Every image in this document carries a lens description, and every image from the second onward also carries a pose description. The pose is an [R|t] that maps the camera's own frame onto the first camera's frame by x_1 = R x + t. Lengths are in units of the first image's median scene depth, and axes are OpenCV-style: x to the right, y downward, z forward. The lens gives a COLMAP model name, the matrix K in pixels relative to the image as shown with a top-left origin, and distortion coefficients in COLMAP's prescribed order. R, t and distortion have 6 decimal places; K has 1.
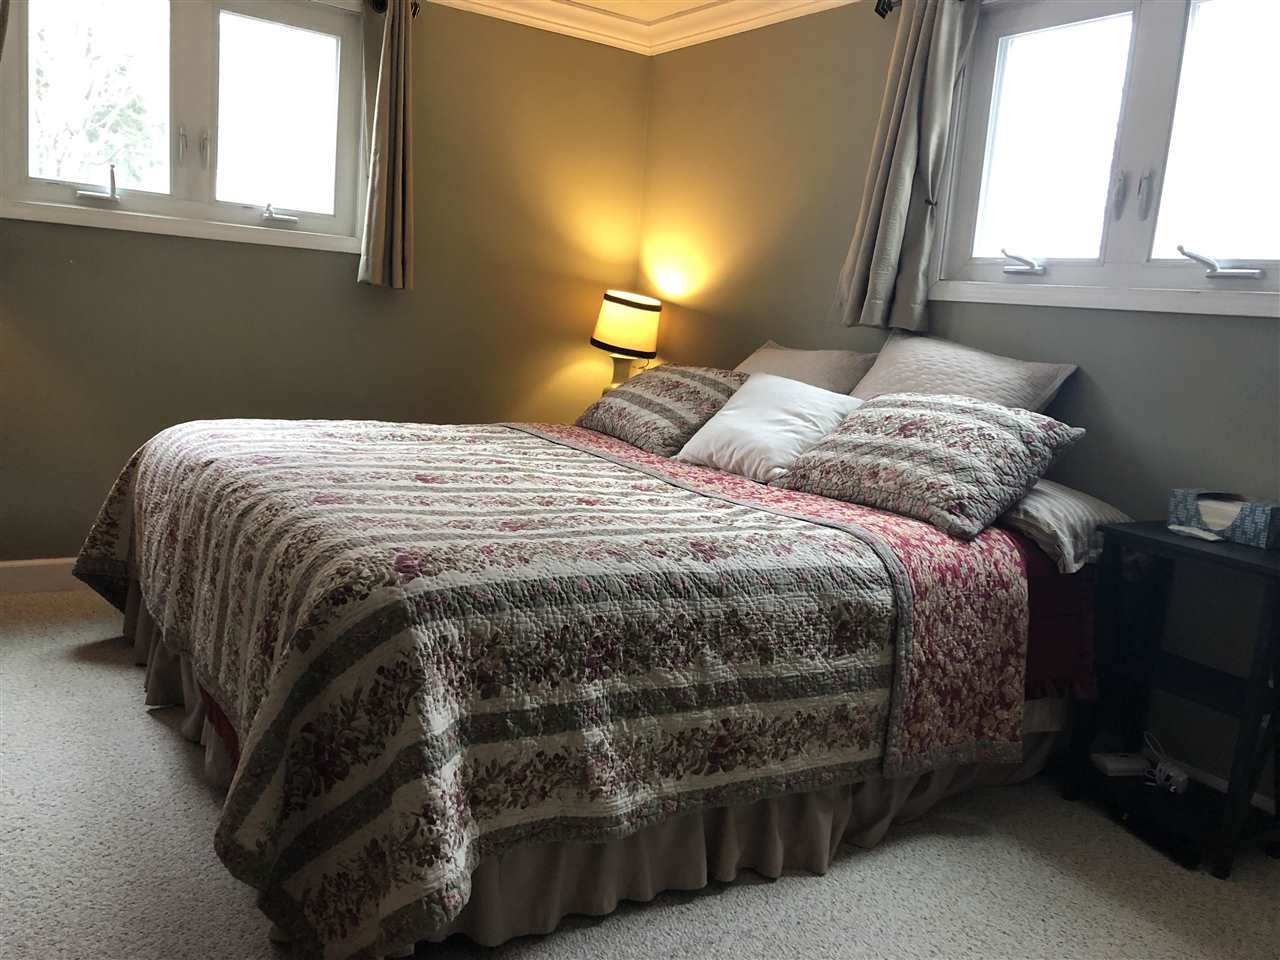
lens RADIAL K [[1047.3, 0, 640.0], [0, 1047.3, 480.0], [0, 0, 1]] dist [0.041940, -0.066371]
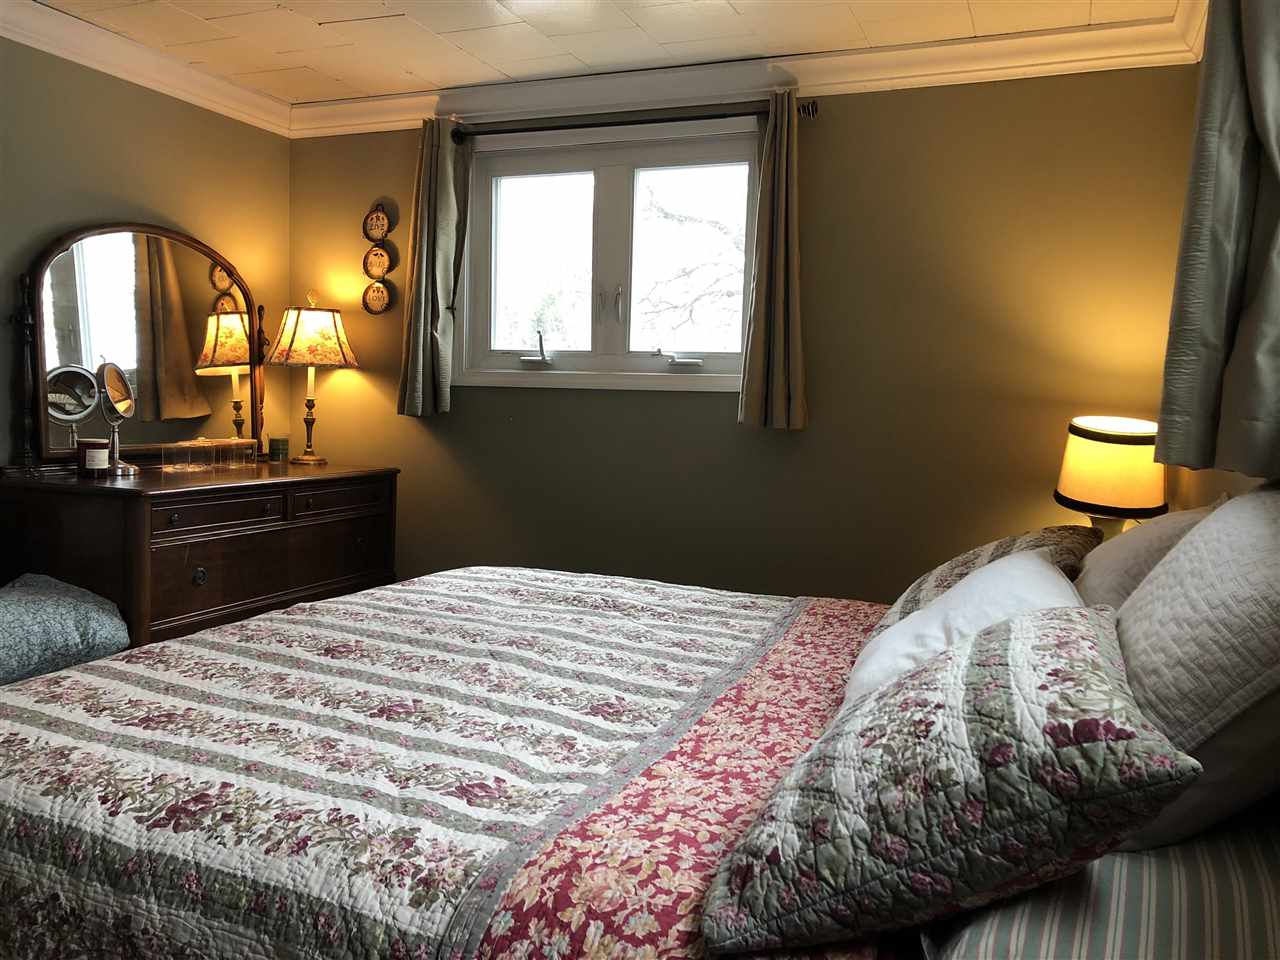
lens RADIAL K [[1047.3, 0, 640.0], [0, 1047.3, 480.0], [0, 0, 1]] dist [0.041940, -0.066371]
pose [[0.571063, -0.002647, -0.820902, 0.609341], [-0.107252, 0.991183, -0.077807, -0.094654], [0.813870, 0.132476, 0.565744, 0.652224]]
